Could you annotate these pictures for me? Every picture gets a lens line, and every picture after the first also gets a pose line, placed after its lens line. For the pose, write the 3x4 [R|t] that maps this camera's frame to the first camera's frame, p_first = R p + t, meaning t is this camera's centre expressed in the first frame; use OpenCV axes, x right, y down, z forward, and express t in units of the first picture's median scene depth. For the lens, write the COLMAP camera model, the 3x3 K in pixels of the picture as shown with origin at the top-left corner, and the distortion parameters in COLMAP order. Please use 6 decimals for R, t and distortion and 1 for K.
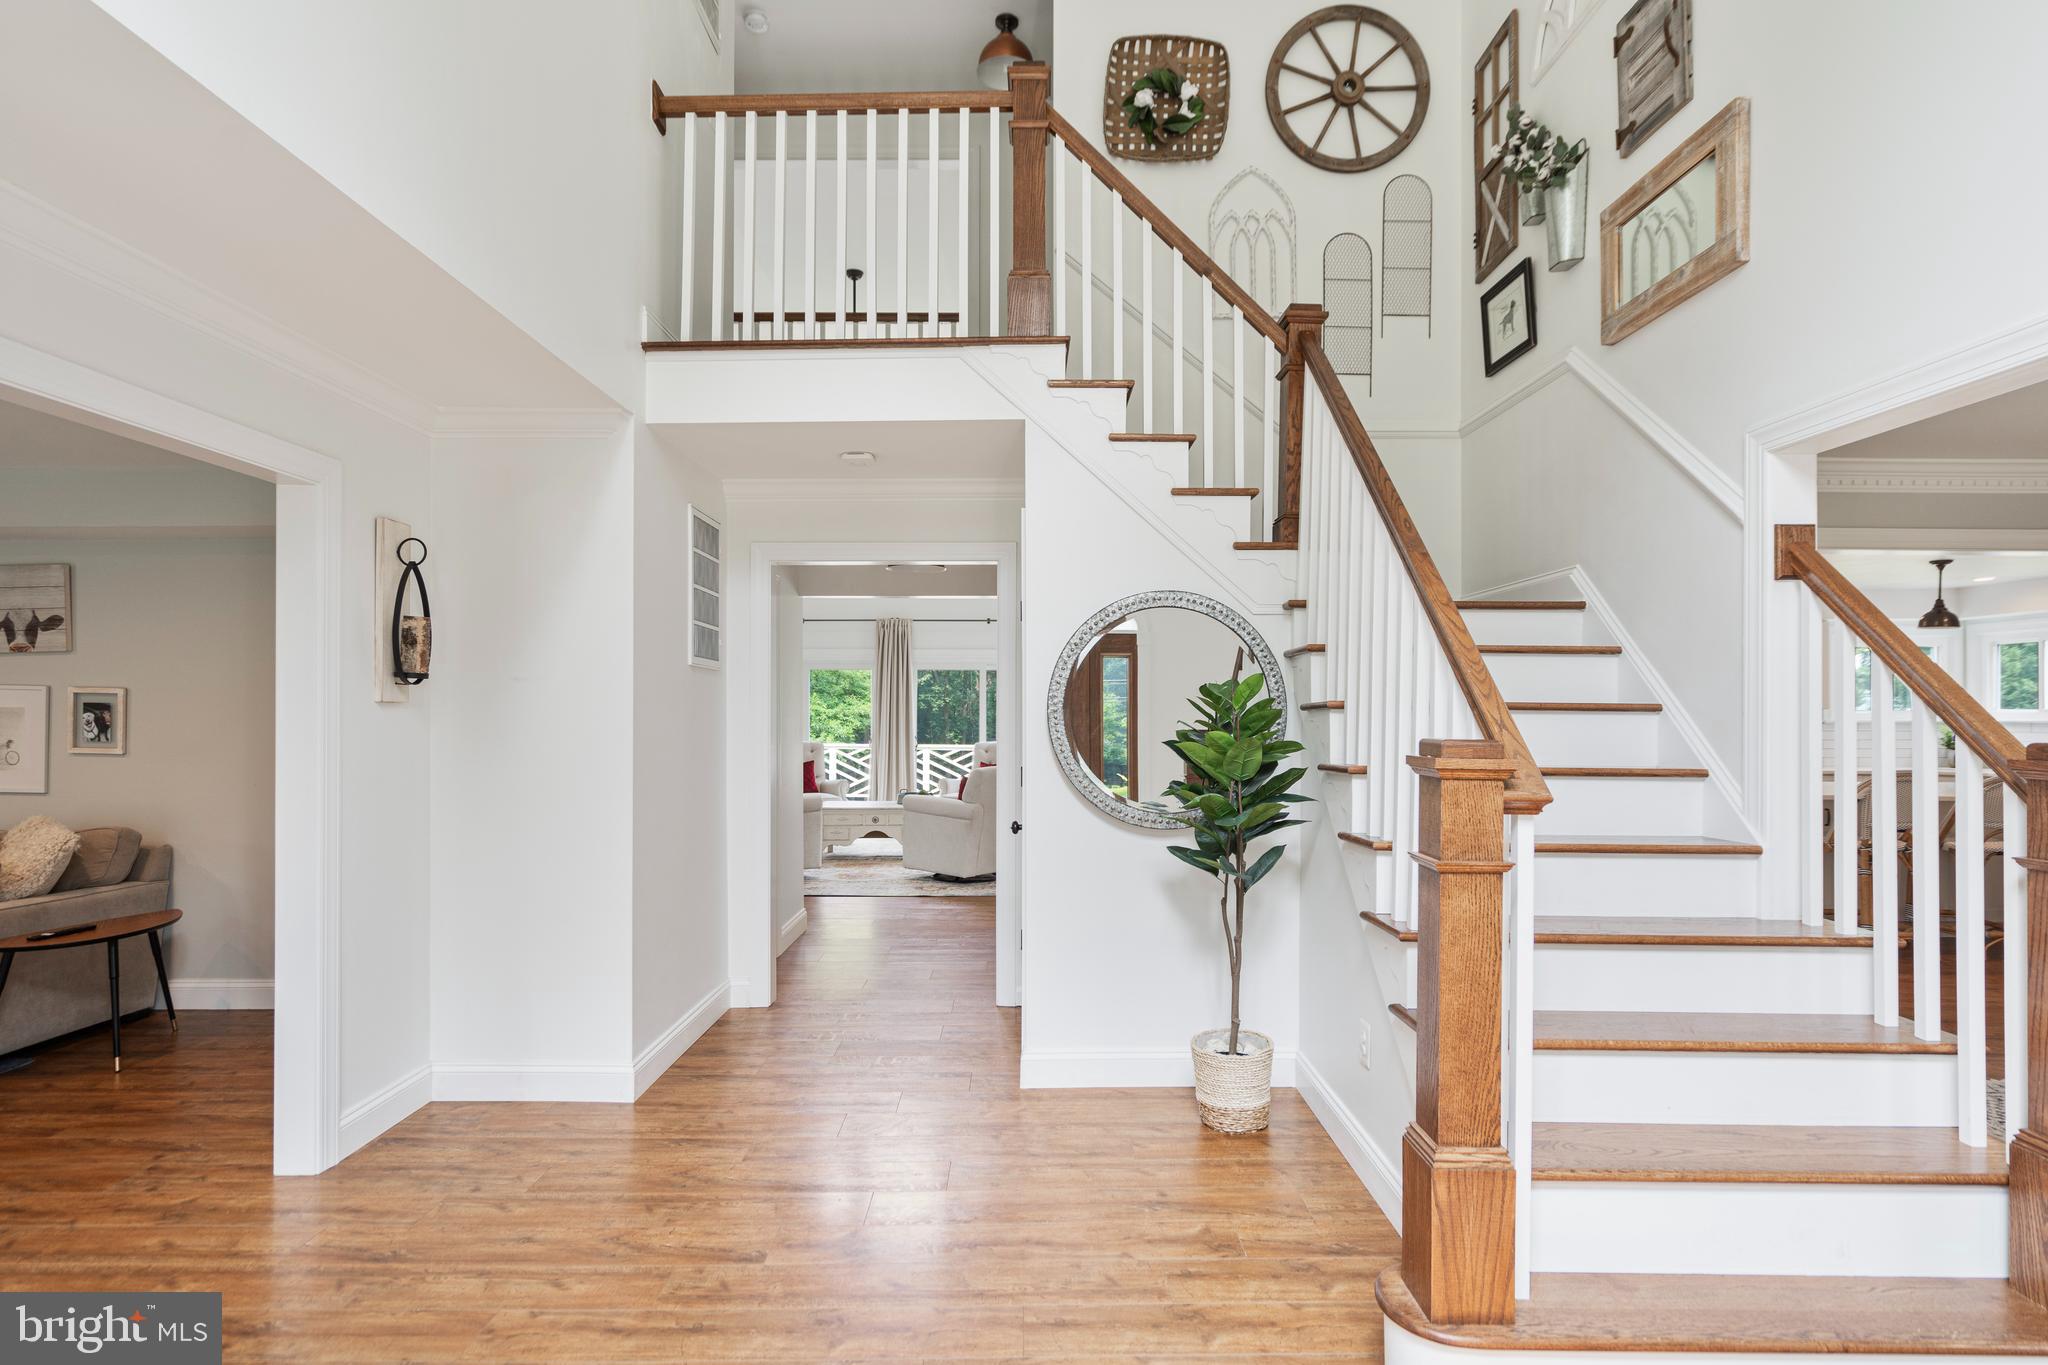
lens RADIAL K [[1038.7, 0, 1016.1], [0, 1038.7, 713.5], [0, 0, 1]] dist [0.003634, -0.000013]
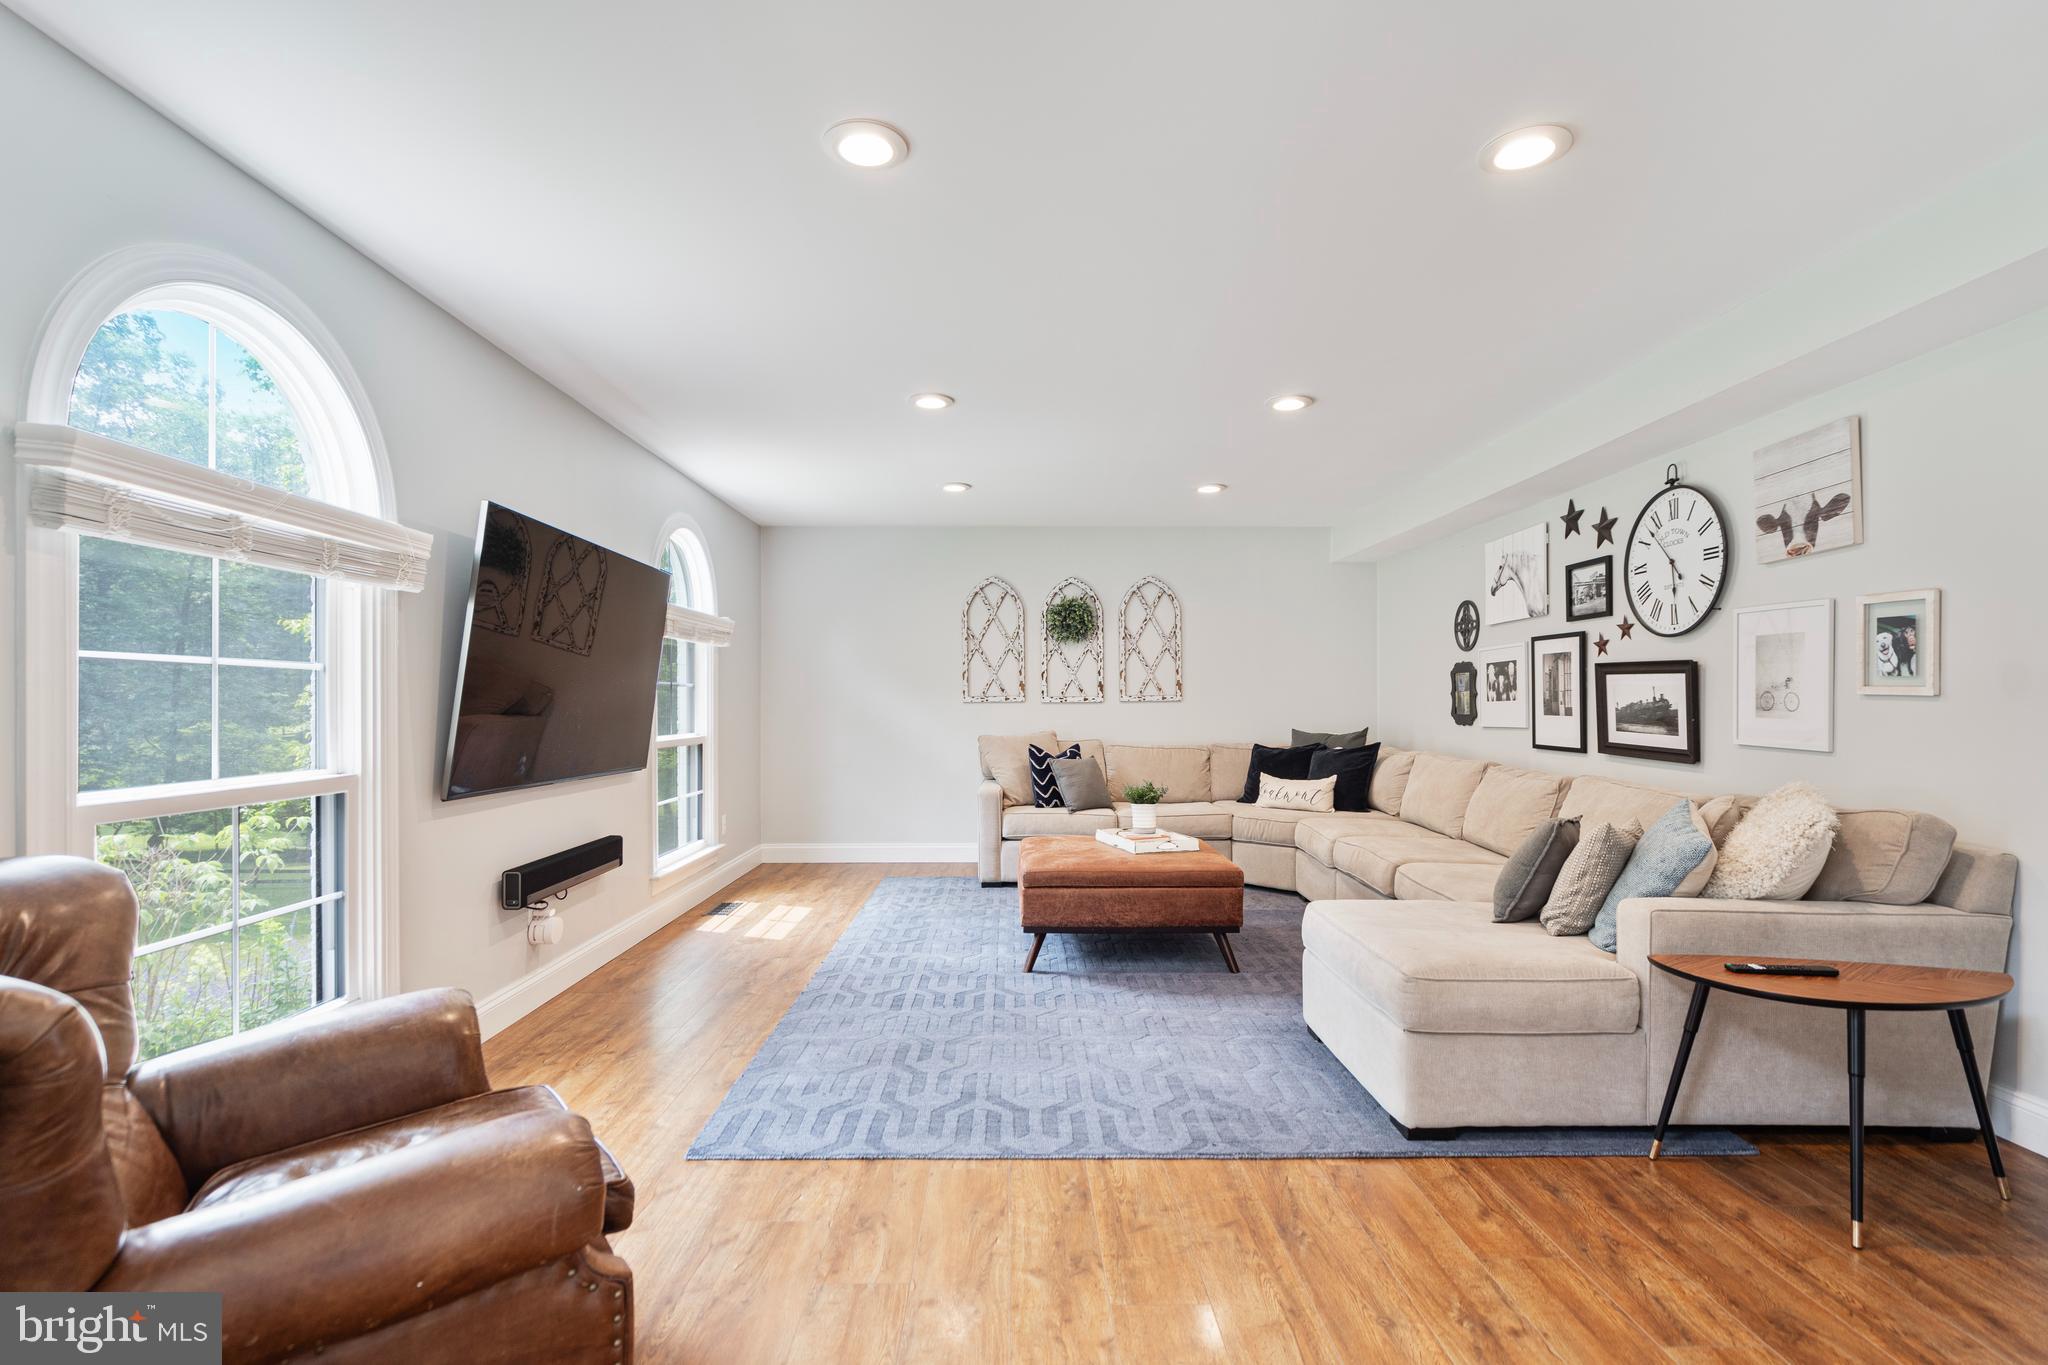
lens RADIAL K [[998.7, 0, 1003.0], [0, 998.7, 700.0], [0, 0, 1]] dist [0.002555, 0.003613]
pose [[0.020718, -0.000369, -0.999785, -0.356059], [0.001502, 0.999999, -0.000337, 0.053345], [0.999784, -0.001494, 0.020718, 0.567644]]
